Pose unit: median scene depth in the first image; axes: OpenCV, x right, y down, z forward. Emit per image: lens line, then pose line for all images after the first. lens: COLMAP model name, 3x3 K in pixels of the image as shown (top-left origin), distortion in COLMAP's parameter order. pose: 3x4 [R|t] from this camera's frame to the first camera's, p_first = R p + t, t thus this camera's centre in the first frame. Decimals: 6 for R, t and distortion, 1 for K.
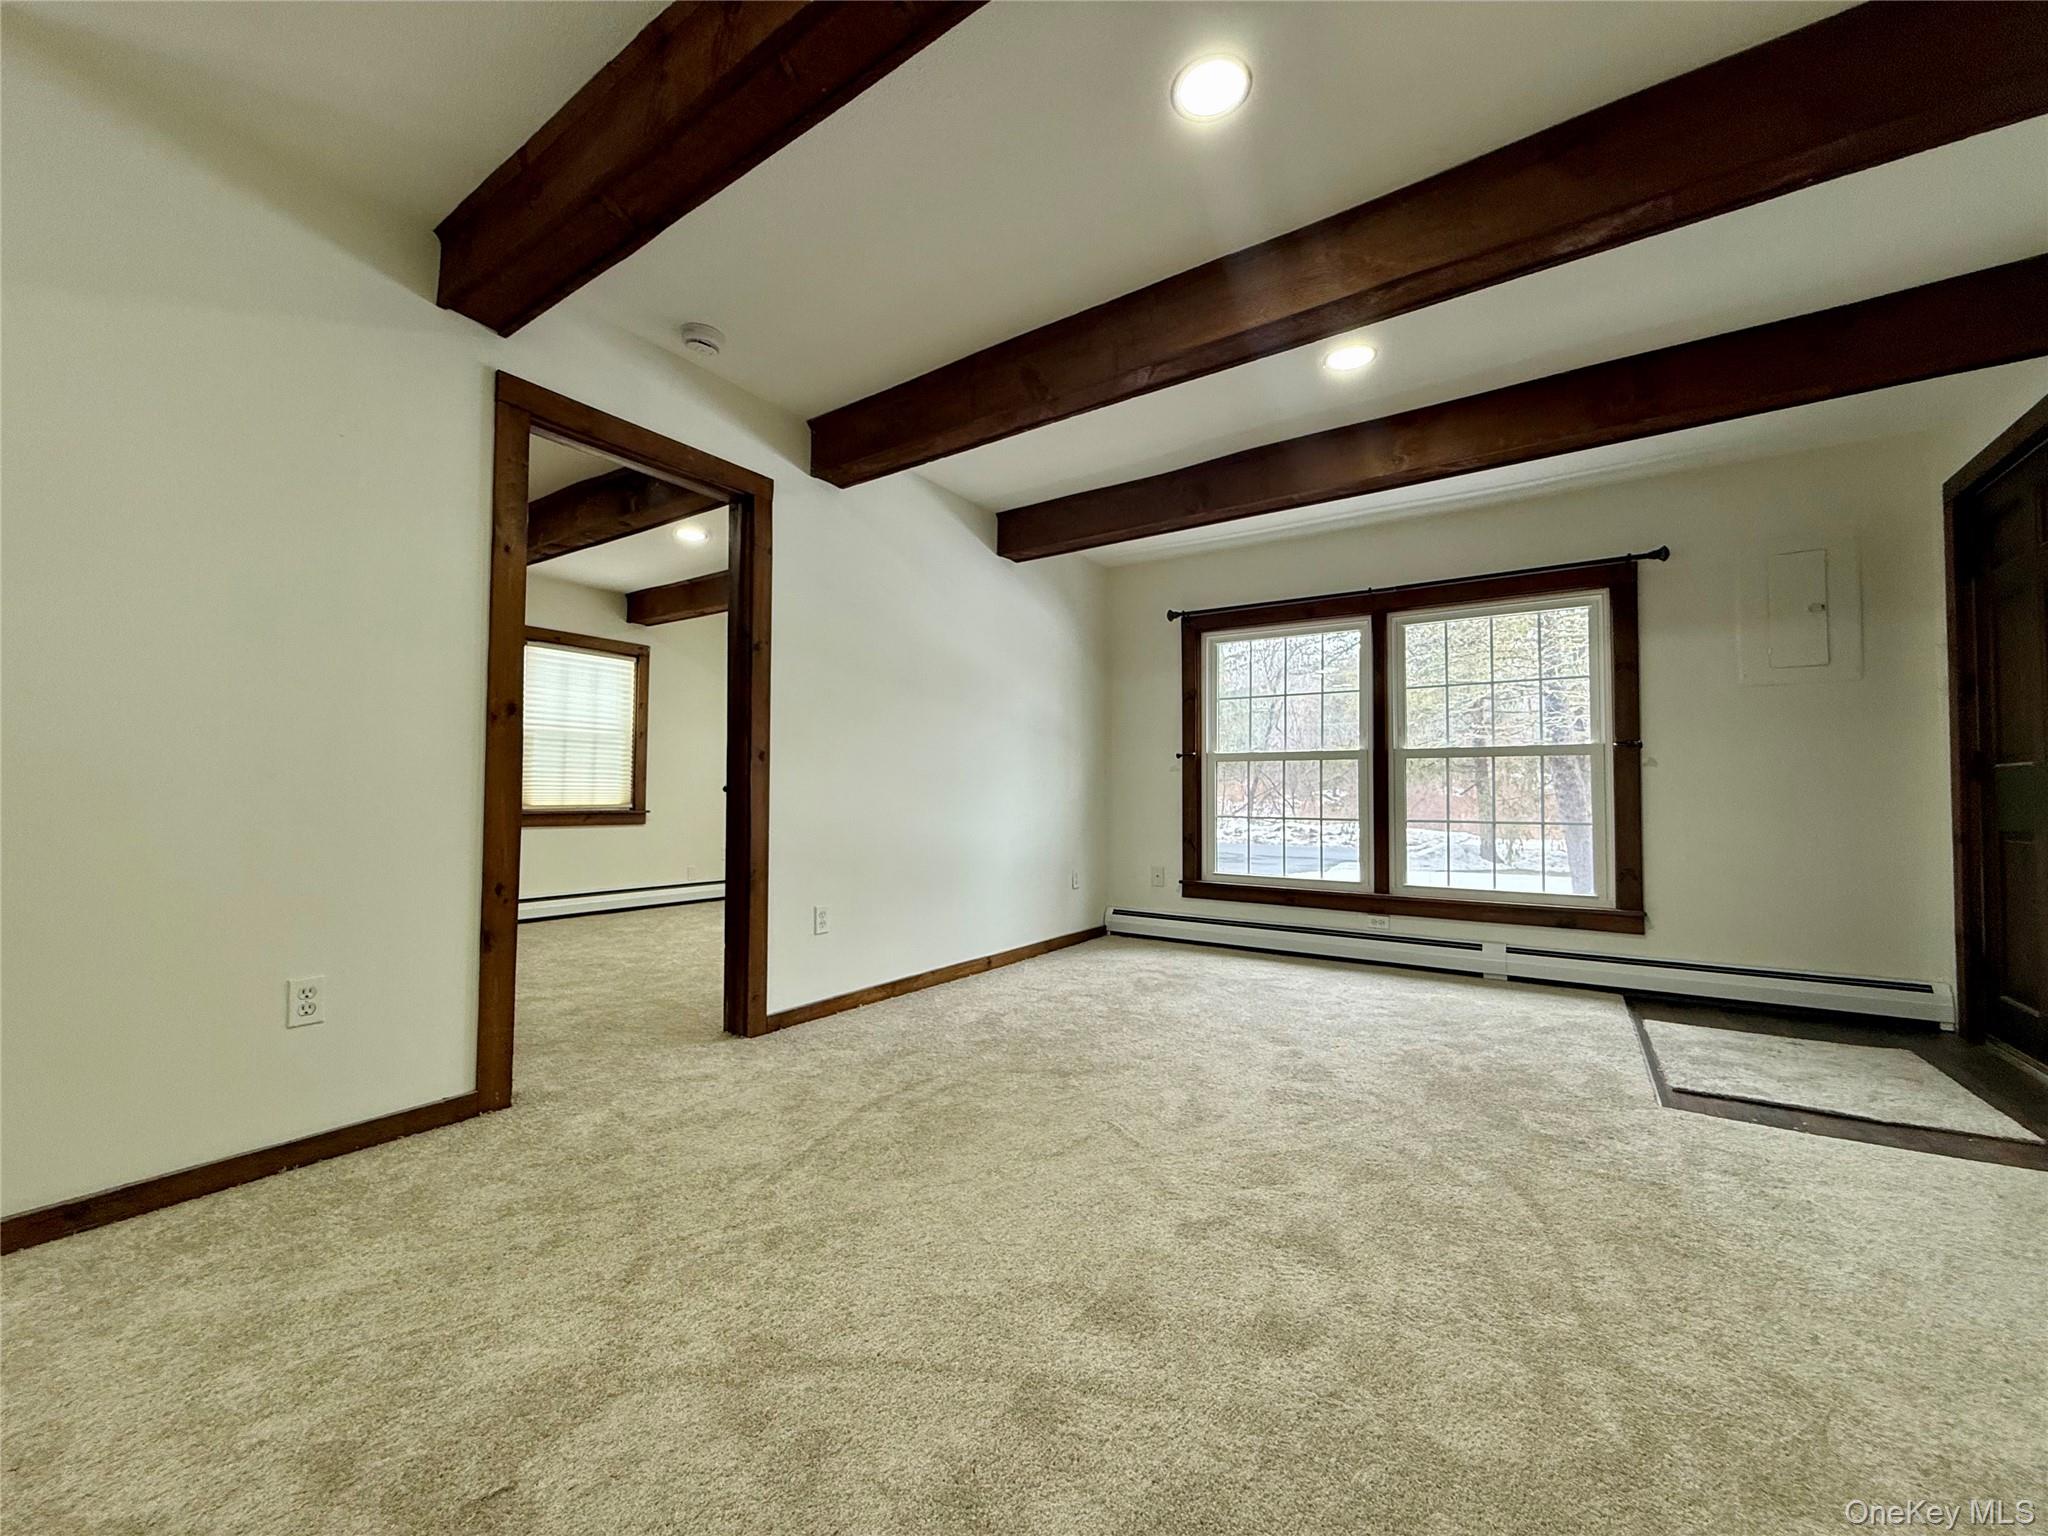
lens RADIAL K [[813.6, 0, 1015.6], [0, 813.6, 776.7], [0, 0, 1]] dist [-0.001196, -0.000011]
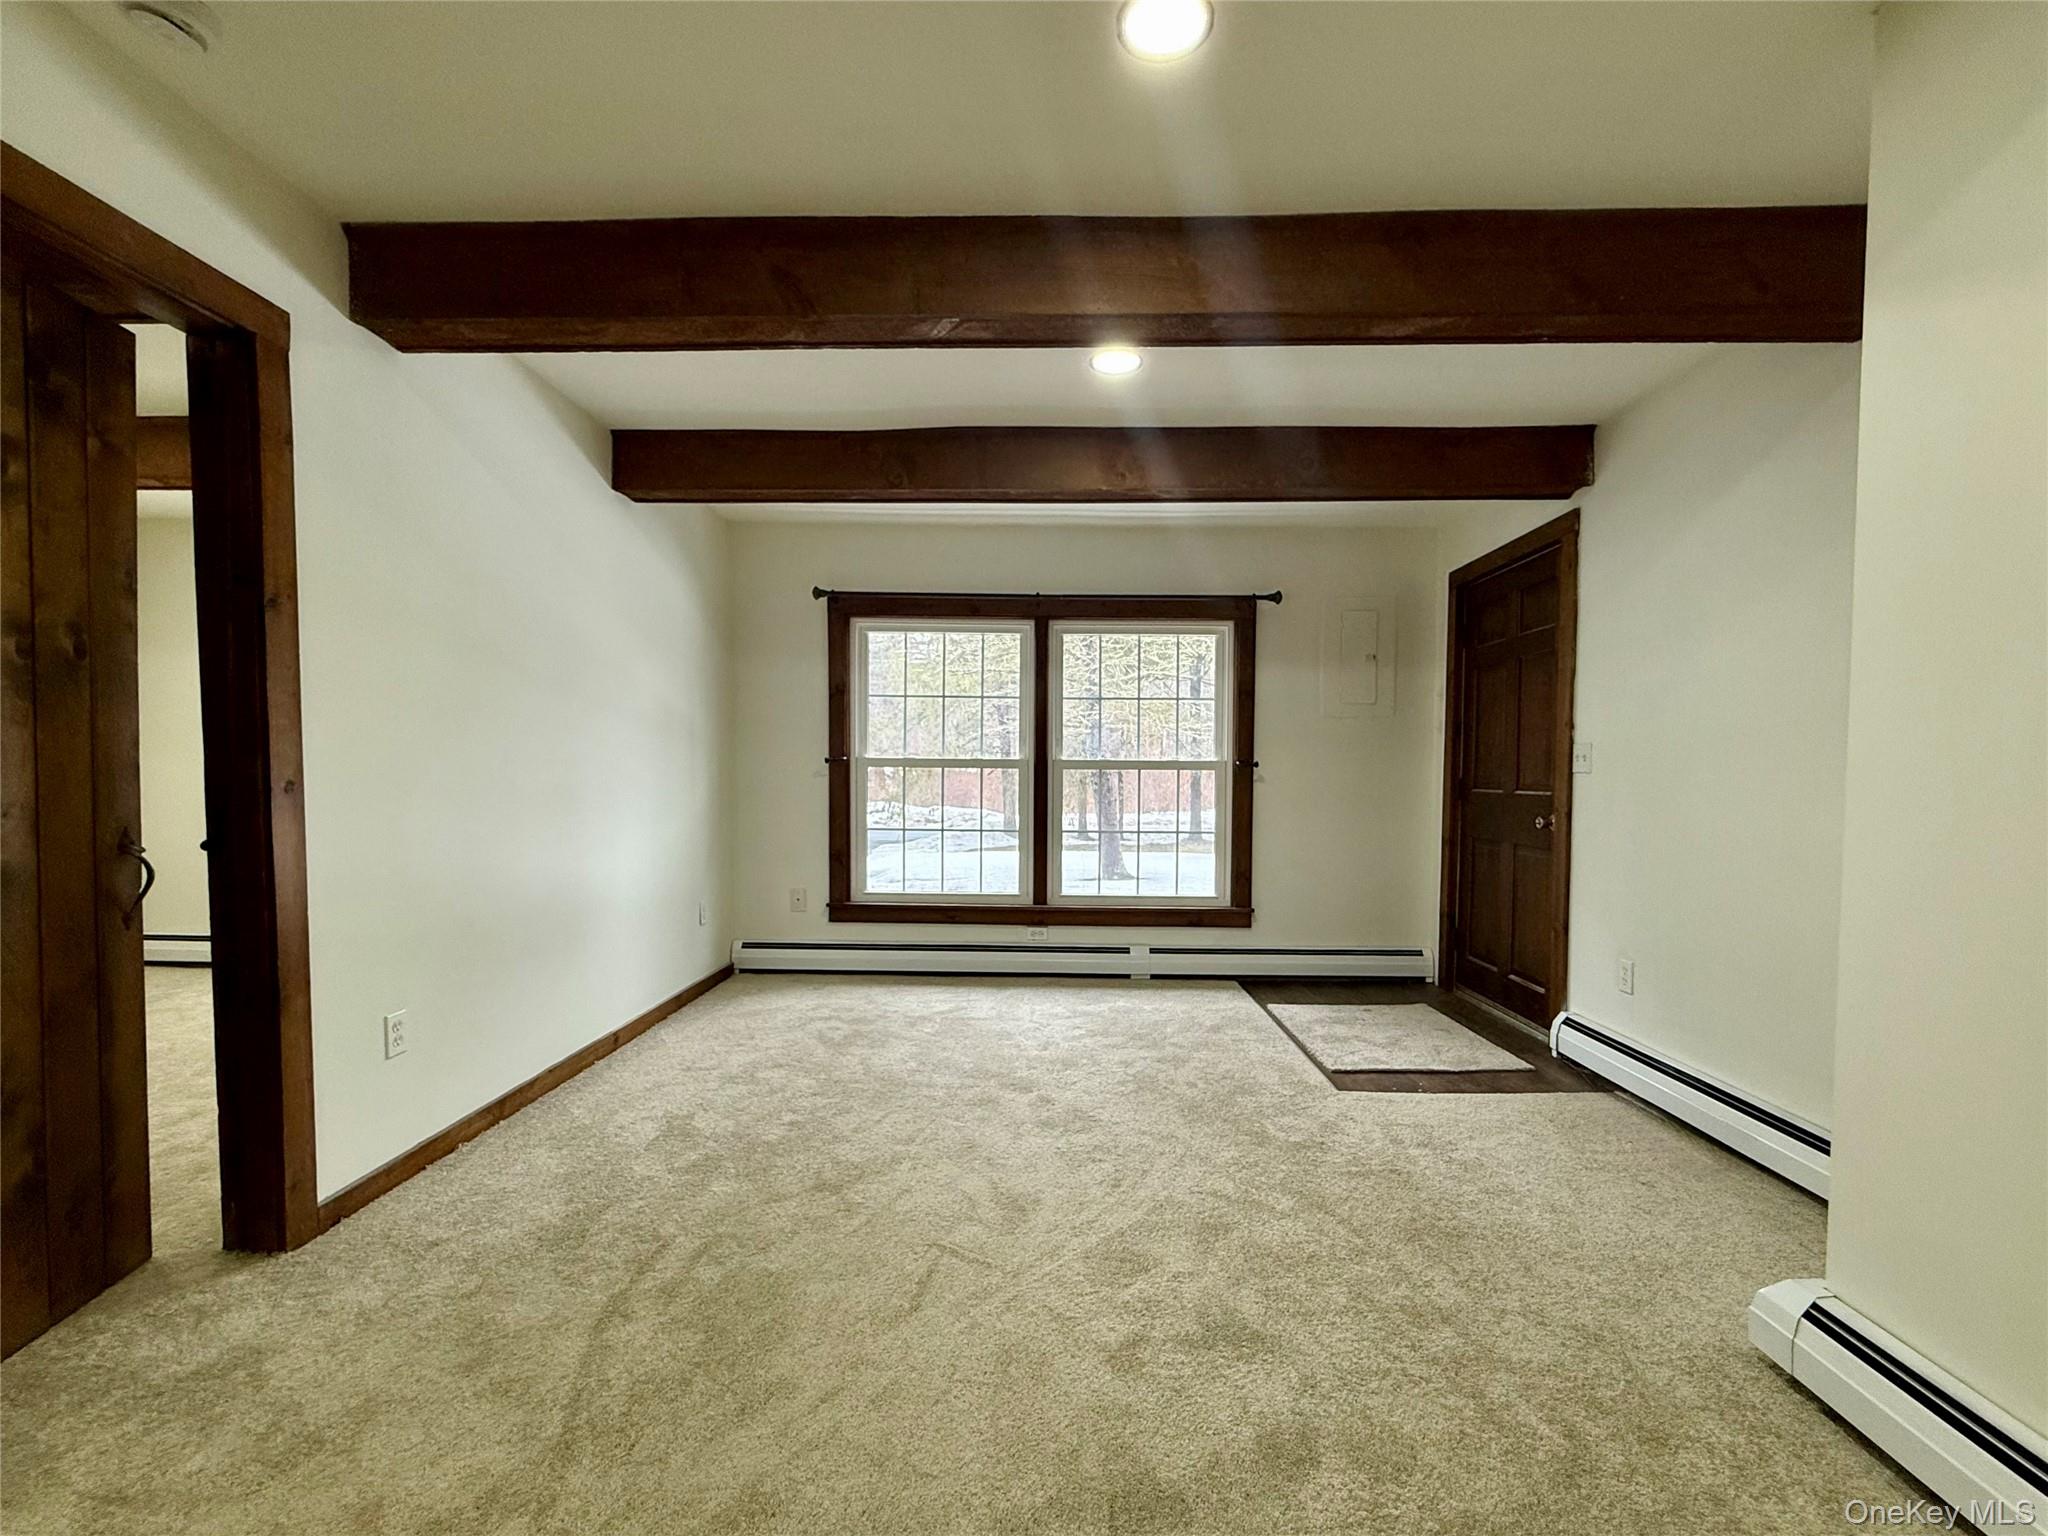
lens RADIAL K [[889.2, 0, 1039.9], [0, 889.2, 810.5], [0, 0, 1]] dist [0.000280, 0.000459]
pose [[0.834152, -0.021293, 0.551123, -0.175634], [-0.016840, 0.997805, 0.064039, -0.049274], [-0.551277, -0.062699, 0.831963, 0.123991]]
